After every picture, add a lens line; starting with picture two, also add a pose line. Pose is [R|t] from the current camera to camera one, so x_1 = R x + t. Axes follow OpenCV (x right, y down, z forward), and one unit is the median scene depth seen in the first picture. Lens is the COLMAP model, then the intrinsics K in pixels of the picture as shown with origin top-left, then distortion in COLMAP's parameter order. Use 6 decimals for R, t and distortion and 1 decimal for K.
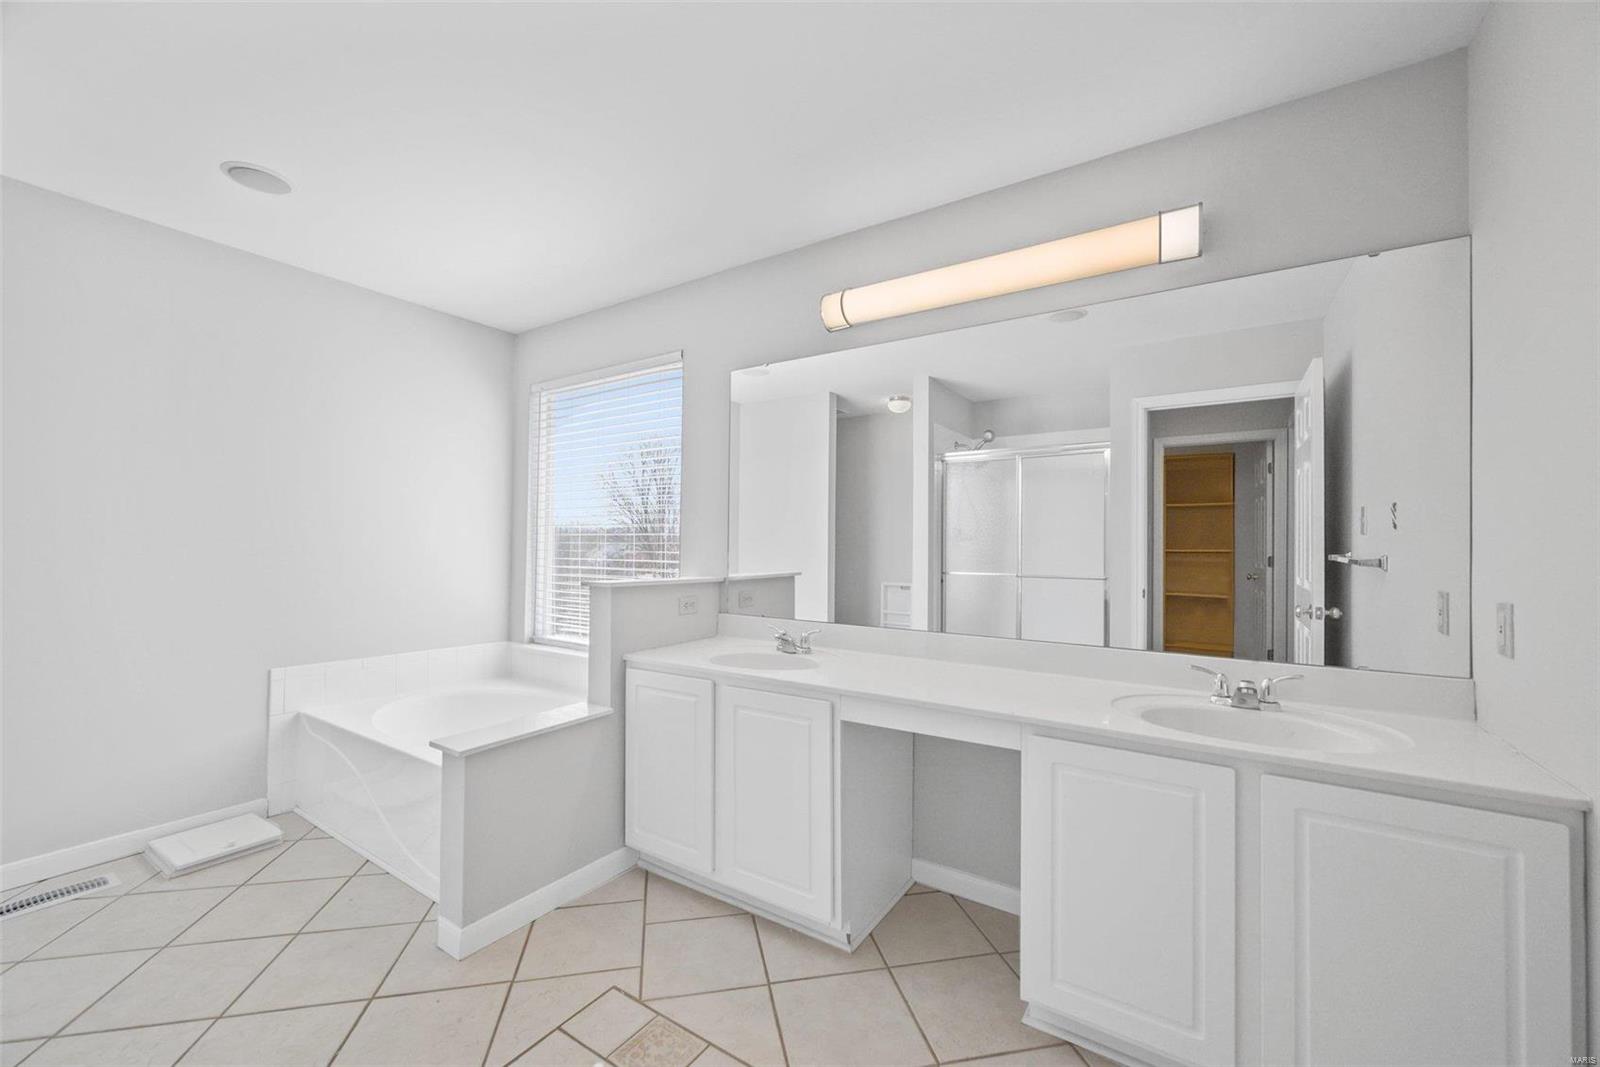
lens RADIAL K [[648.0, 0, 800.0], [0, 648.0, 533.5], [0, 0, 1]] dist [0.000624, -0.000034]
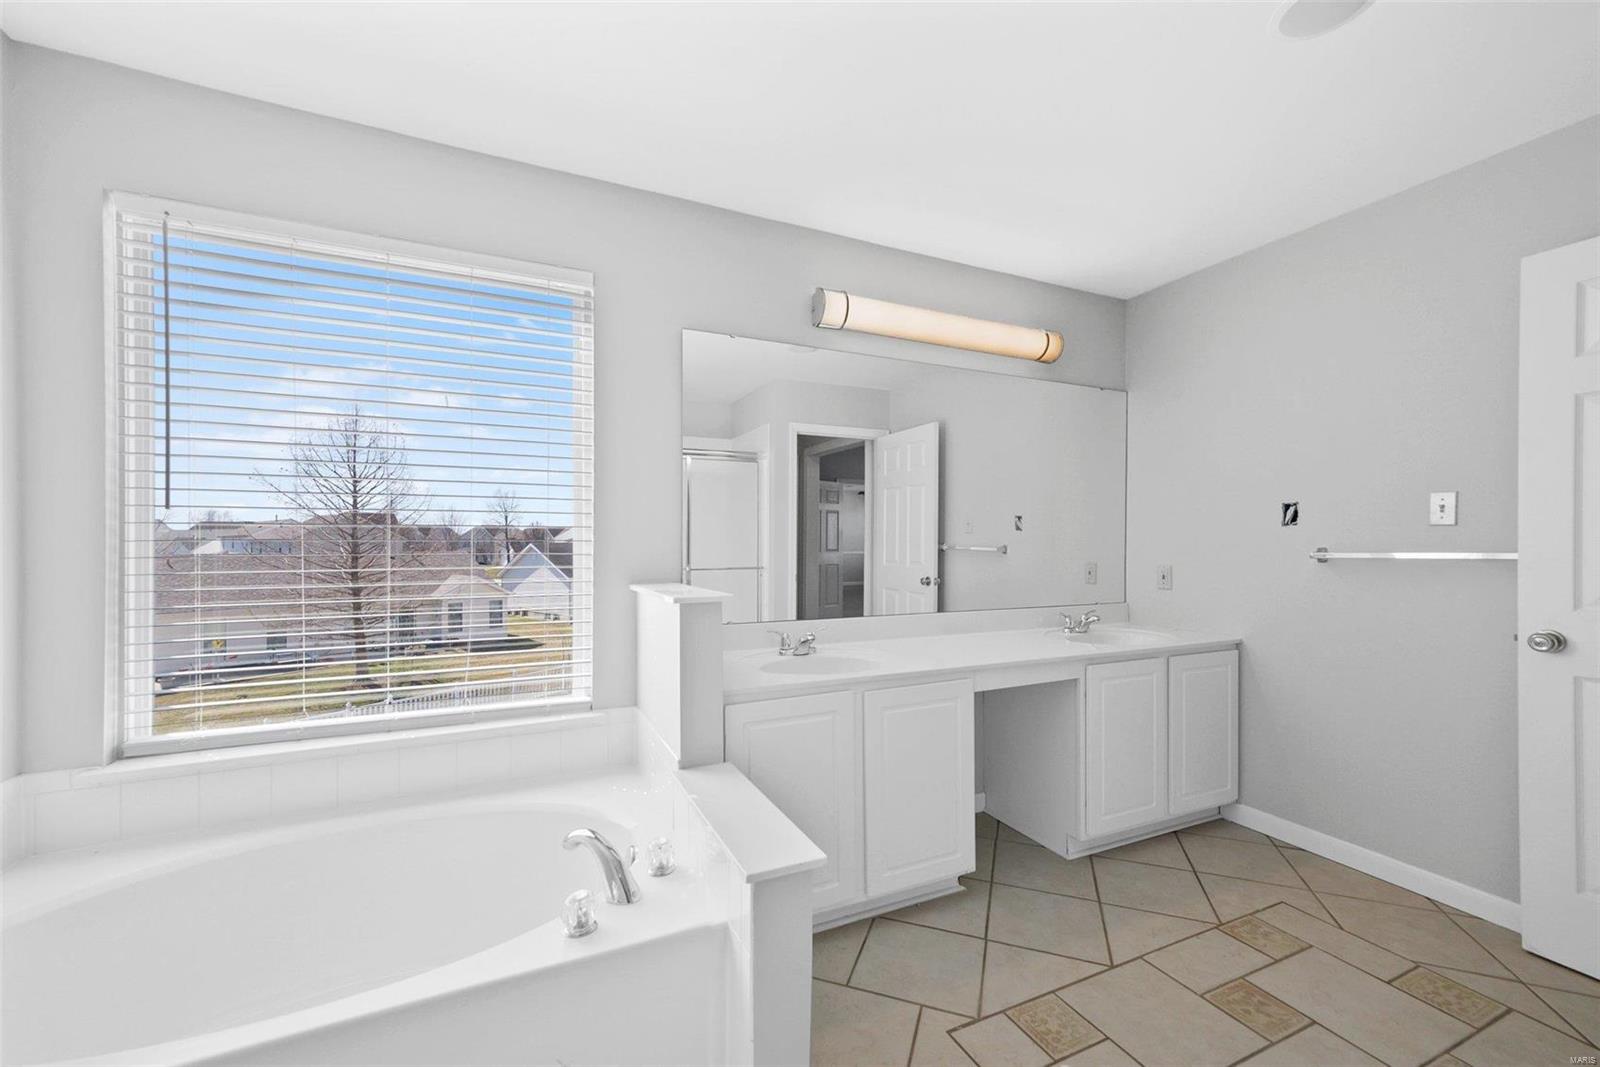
lens RADIAL K [[634.4, 0, 797.0], [0, 634.4, 546.4], [0, 0, 1]] dist [0.000380, 0.000026]
pose [[0.519623, -0.017556, 0.854215, -0.855869], [-0.011294, 0.999560, 0.027413, -0.002589], [-0.854321, -0.023892, 0.519197, 0.551369]]
